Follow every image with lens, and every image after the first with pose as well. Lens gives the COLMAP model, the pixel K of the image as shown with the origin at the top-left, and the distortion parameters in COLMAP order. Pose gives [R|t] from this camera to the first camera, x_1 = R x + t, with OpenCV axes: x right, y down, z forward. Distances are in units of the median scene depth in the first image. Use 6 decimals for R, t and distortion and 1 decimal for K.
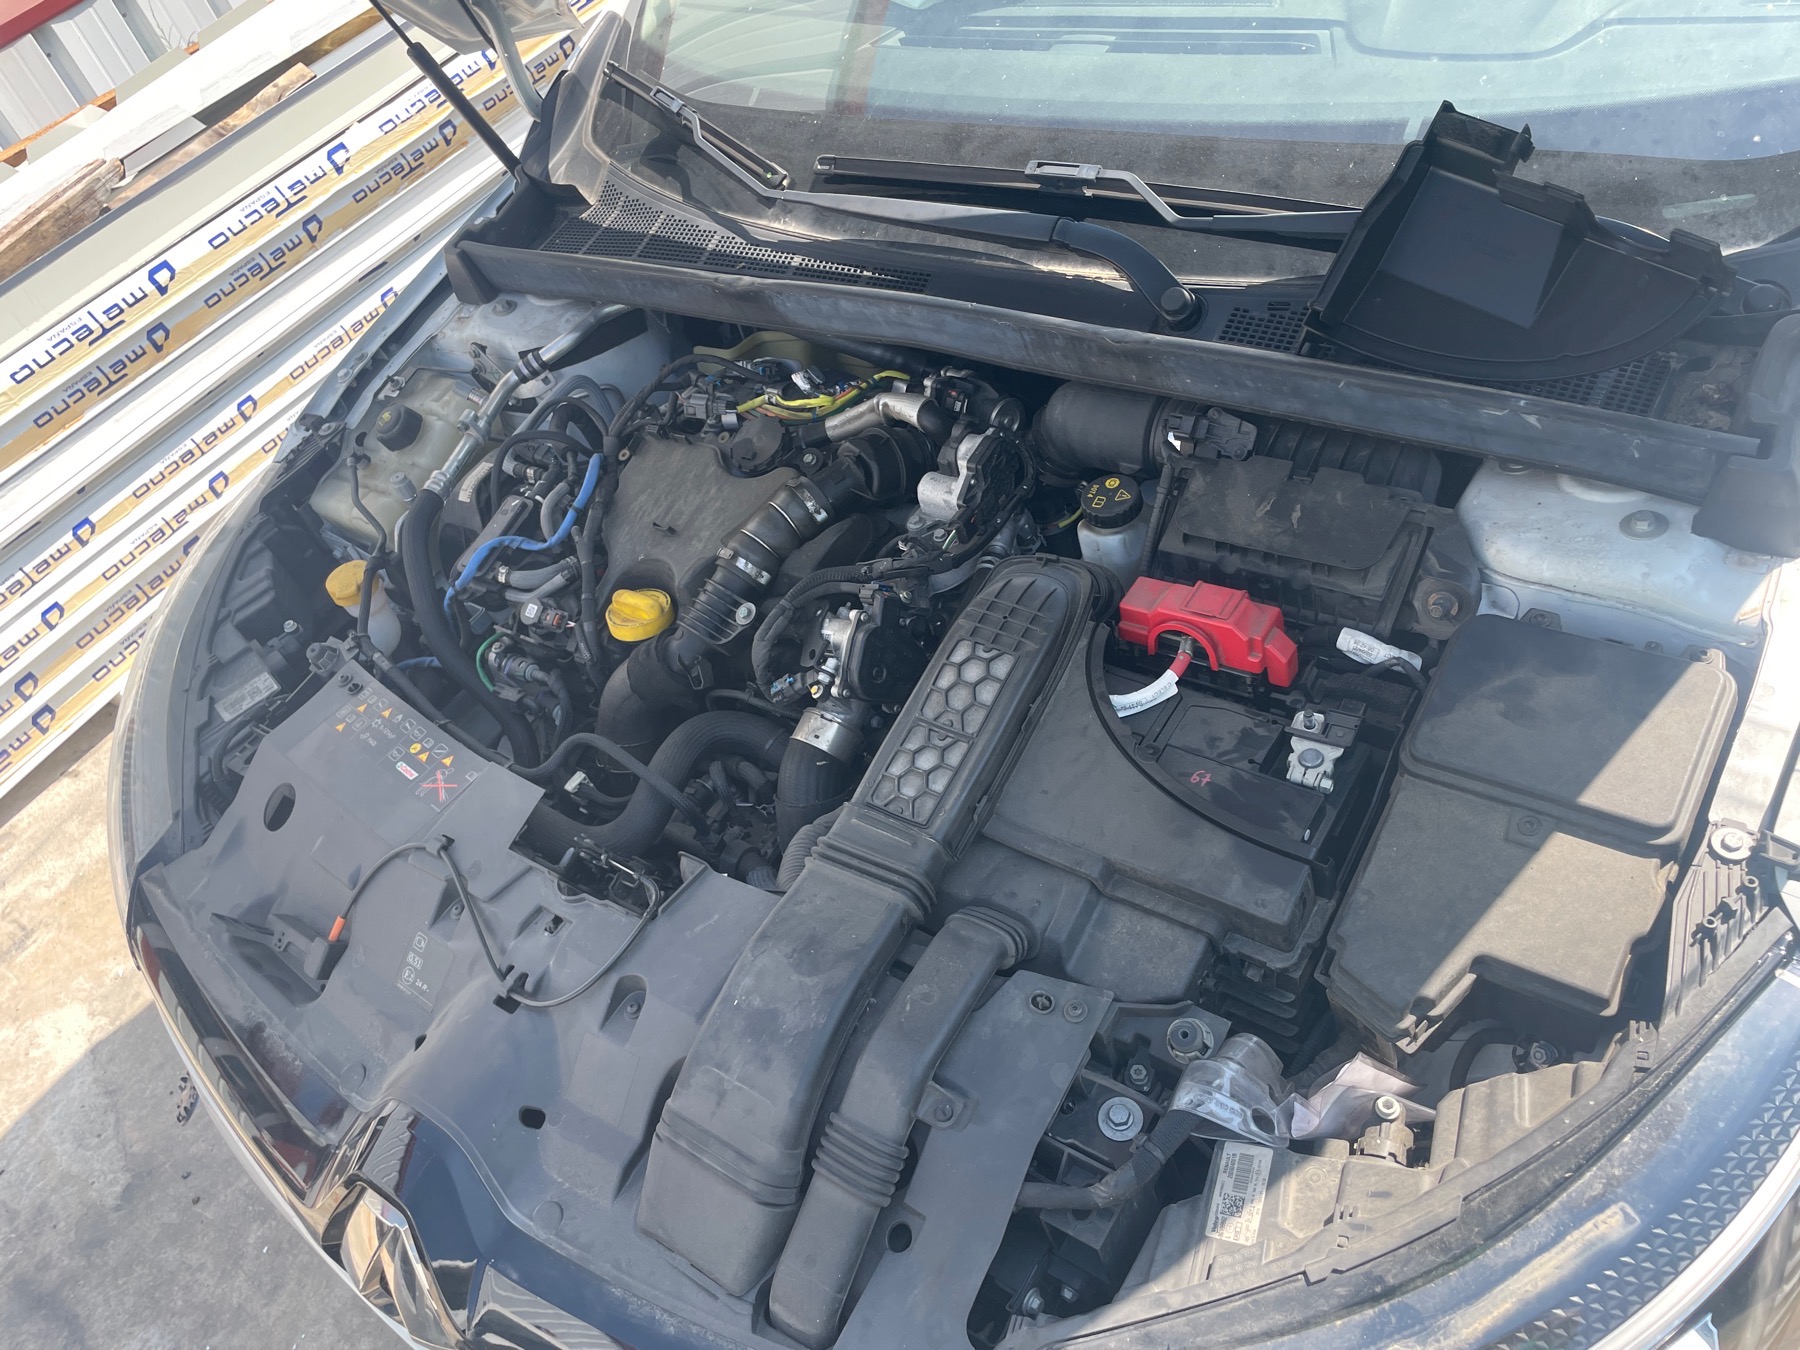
lens RADIAL K [[1346.7, 0, 912.9], [0, 1346.7, 684.1], [0, 0, 1]] dist [0.073237, -0.096077]
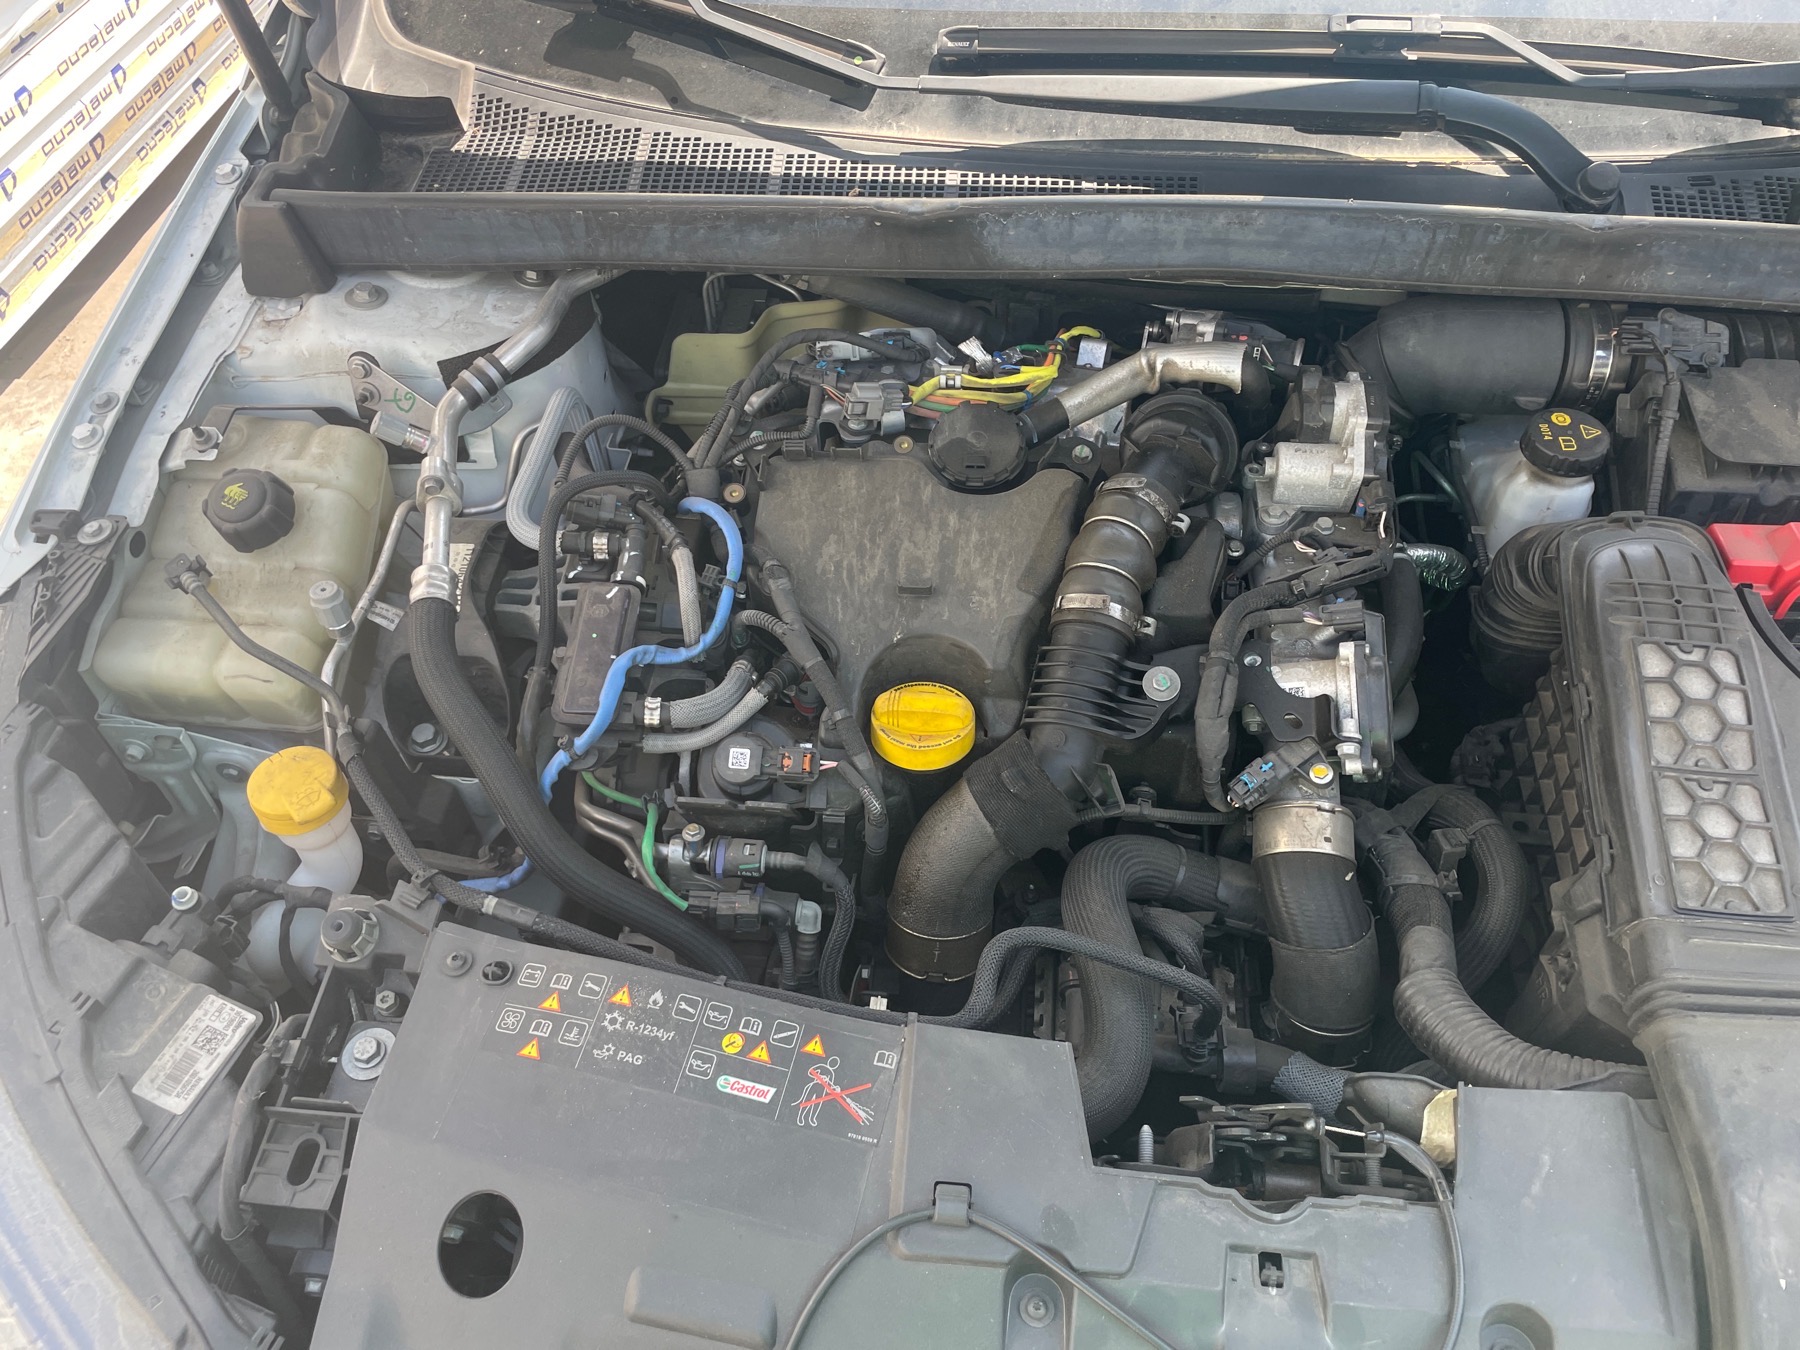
lens RADIAL K [[1346.7, 0, 912.9], [0, 1346.7, 684.1], [0, 0, 1]] dist [0.073237, -0.096077]
pose [[0.865583, -0.190261, 0.463214, -0.485268], [0.206245, 0.978362, 0.016453, -0.080301], [-0.456322, 0.081294, 0.886094, 0.437833]]
